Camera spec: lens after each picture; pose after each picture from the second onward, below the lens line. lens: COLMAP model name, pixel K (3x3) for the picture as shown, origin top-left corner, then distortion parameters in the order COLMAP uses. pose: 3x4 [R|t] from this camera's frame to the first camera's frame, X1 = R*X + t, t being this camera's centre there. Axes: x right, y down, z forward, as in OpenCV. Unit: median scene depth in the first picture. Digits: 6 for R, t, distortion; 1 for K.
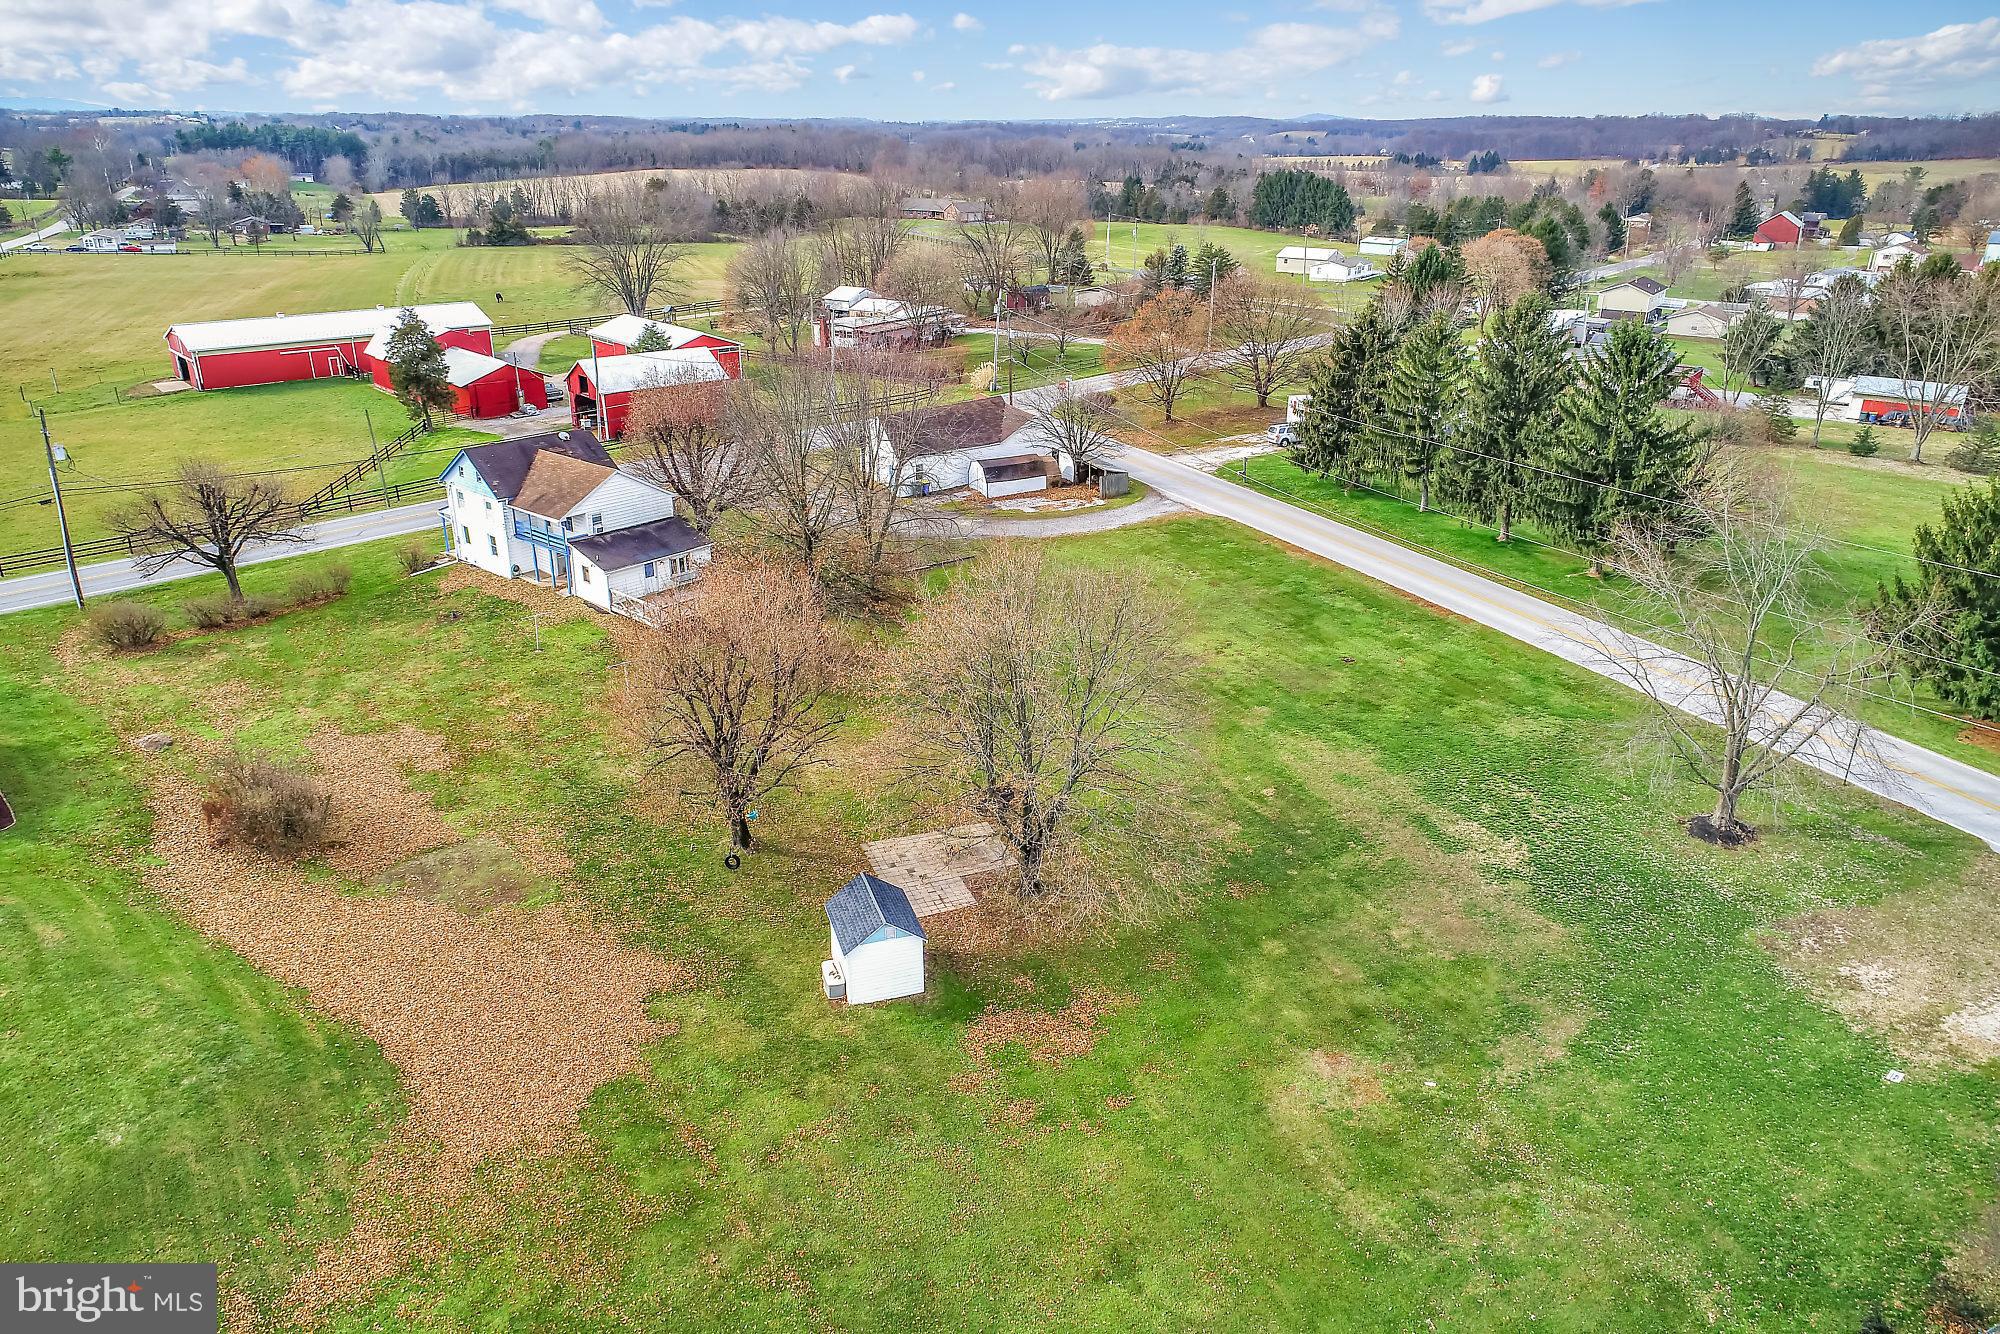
lens RADIAL K [[1340.1, 0, 1000.0], [0, 1340.1, 667.0], [0, 0, 1]] dist [-0.003993, 0.001901]
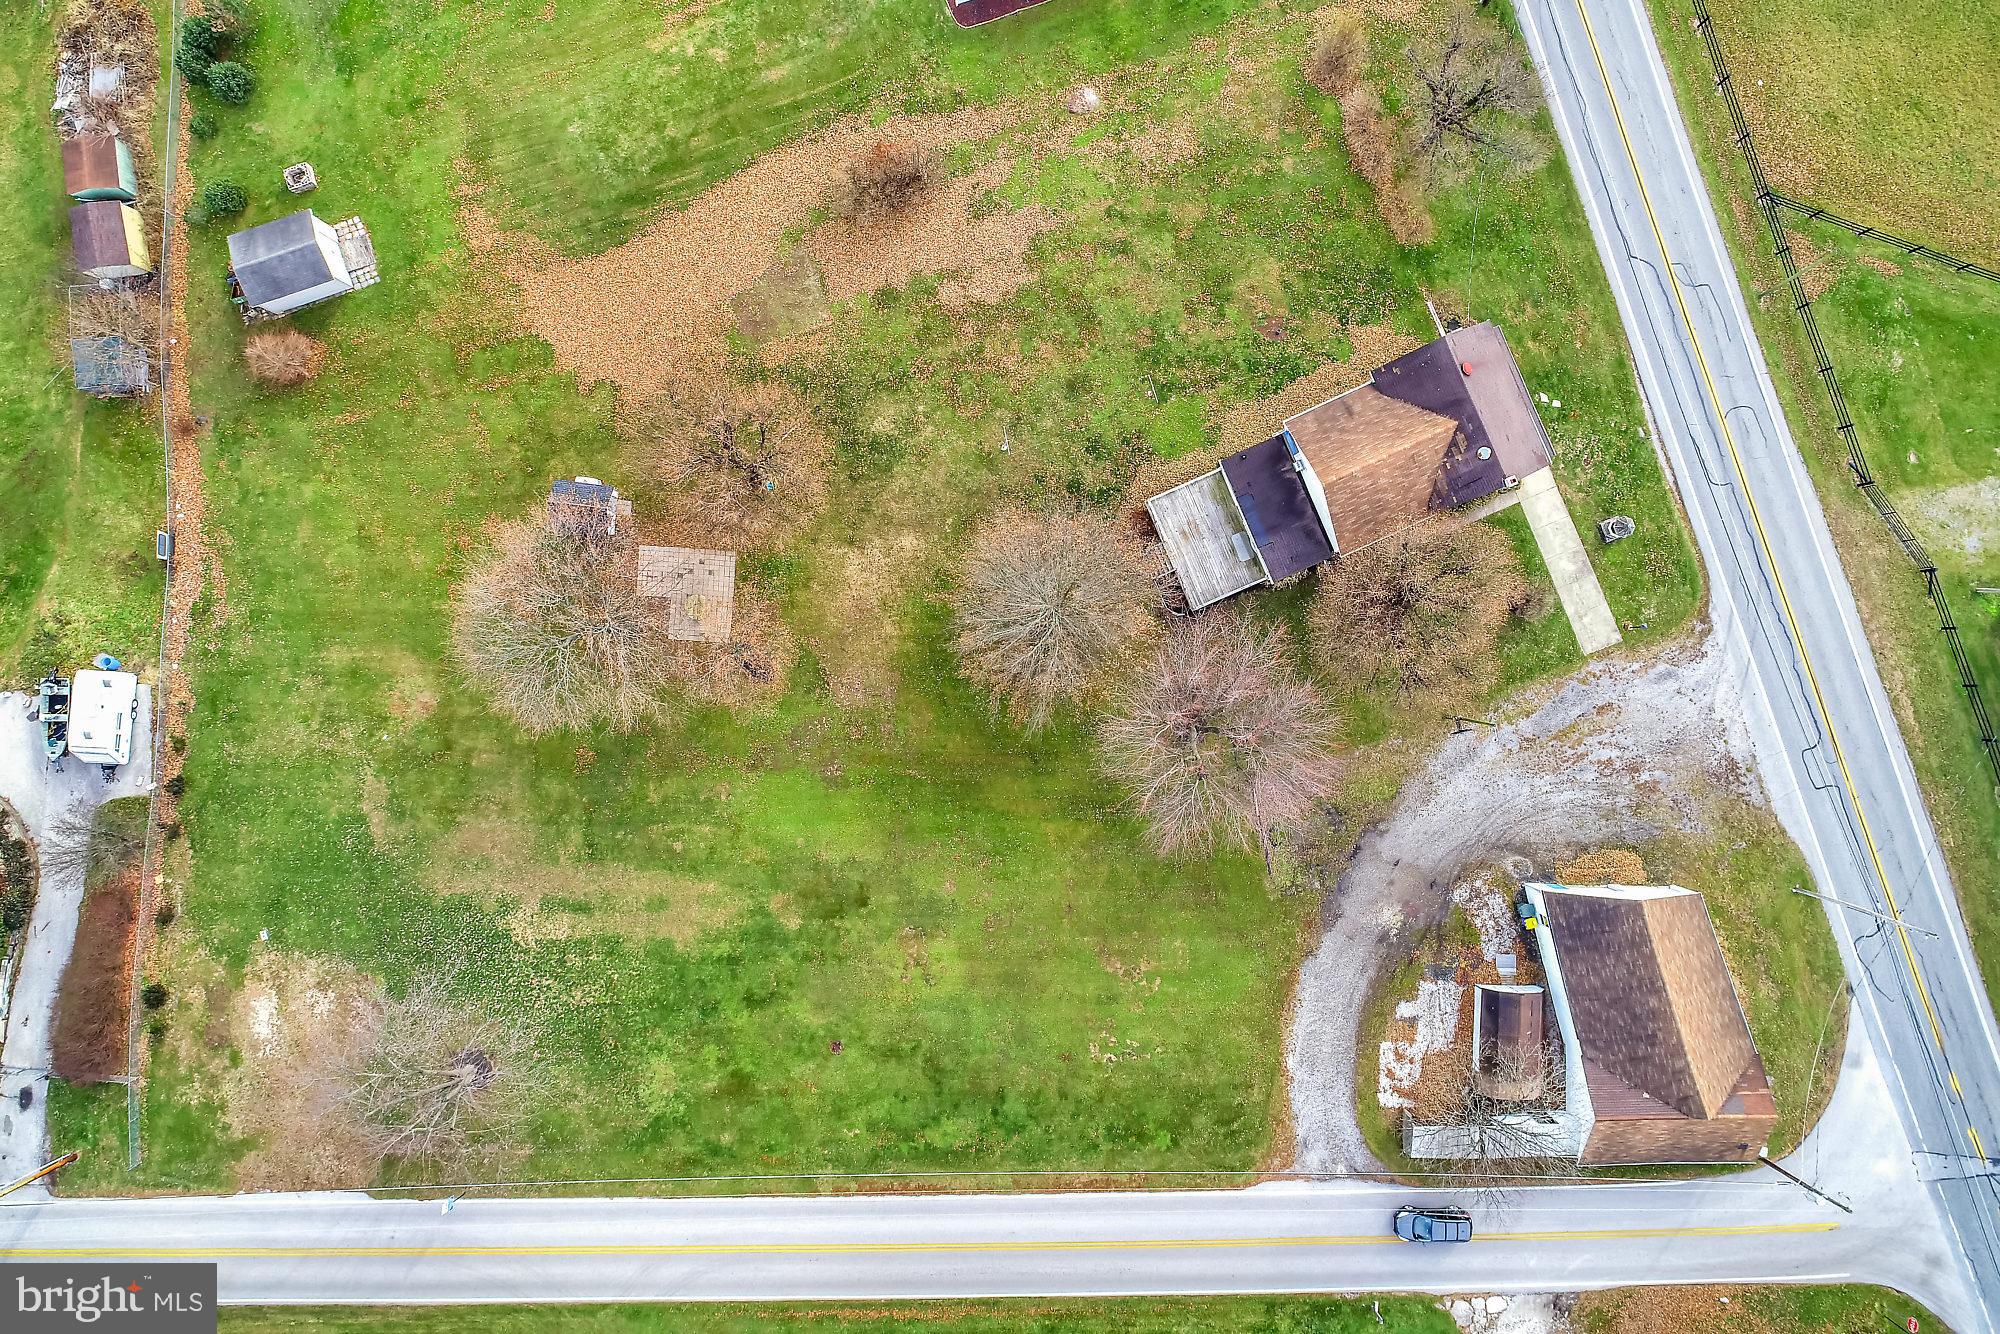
lens RADIAL K [[1340.1, 0, 1000.0], [0, 1340.1, 667.0], [0, 0, 1]] dist [-0.003993, 0.001901]
pose [[-0.423027, 0.906117, -0.000465, -0.085014], [-0.348657, -0.162299, 0.923091, -1.024233], [0.836353, 0.390654, 0.384581, 0.552222]]
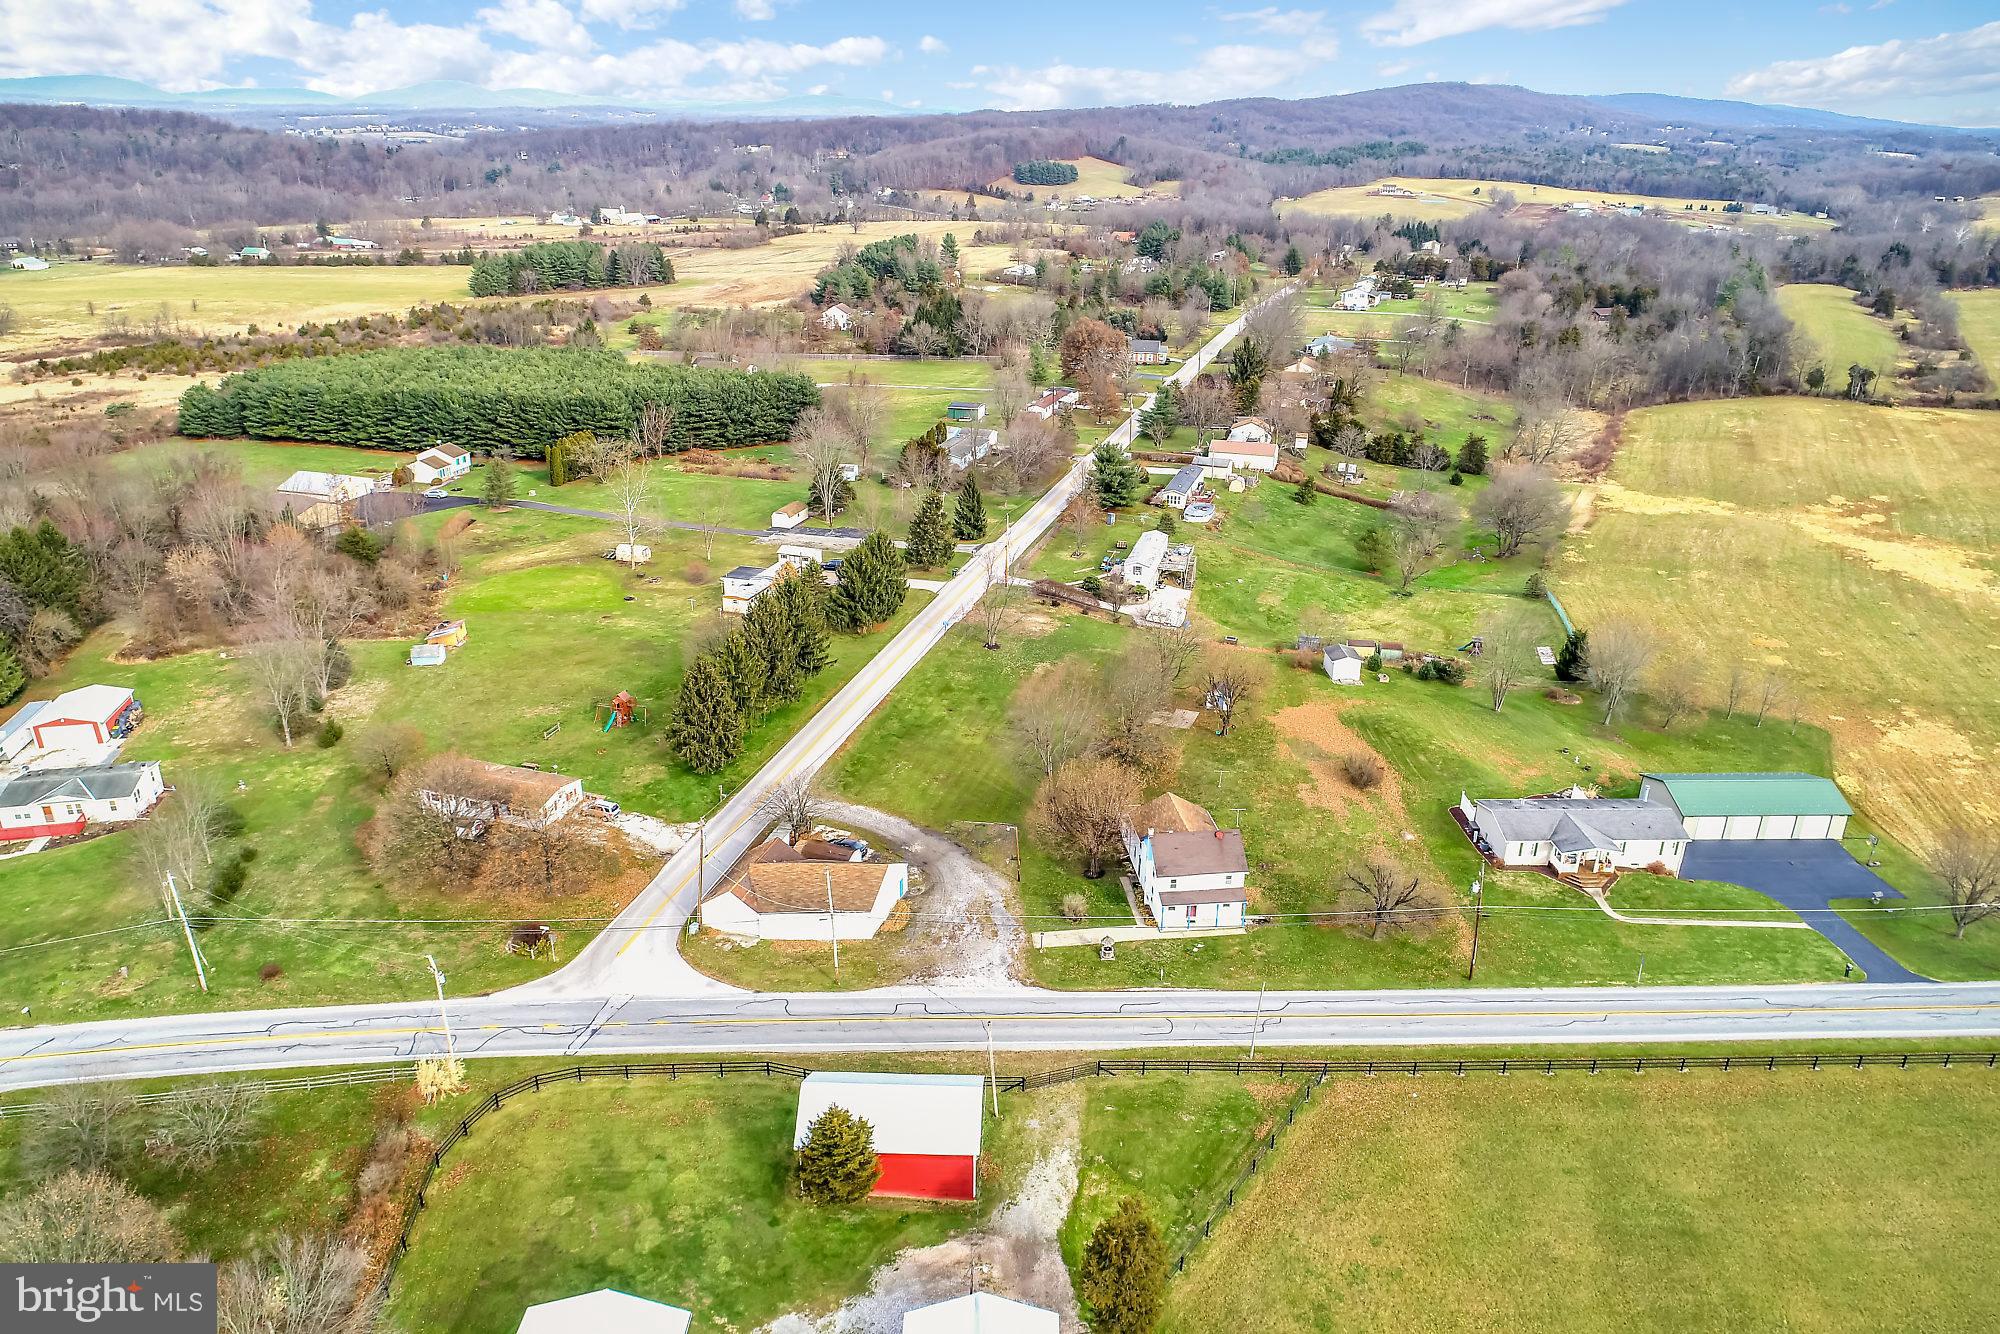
lens RADIAL K [[1340.1, 0, 1000.0], [0, 1340.1, 667.0], [0, 0, 1]] dist [-0.003993, 0.001901]
pose [[-0.742963, -0.272247, 0.611463, -1.229559], [0.235803, 0.748511, 0.619780, -1.502002], [-0.626420, 0.604659, -0.491920, 2.046006]]
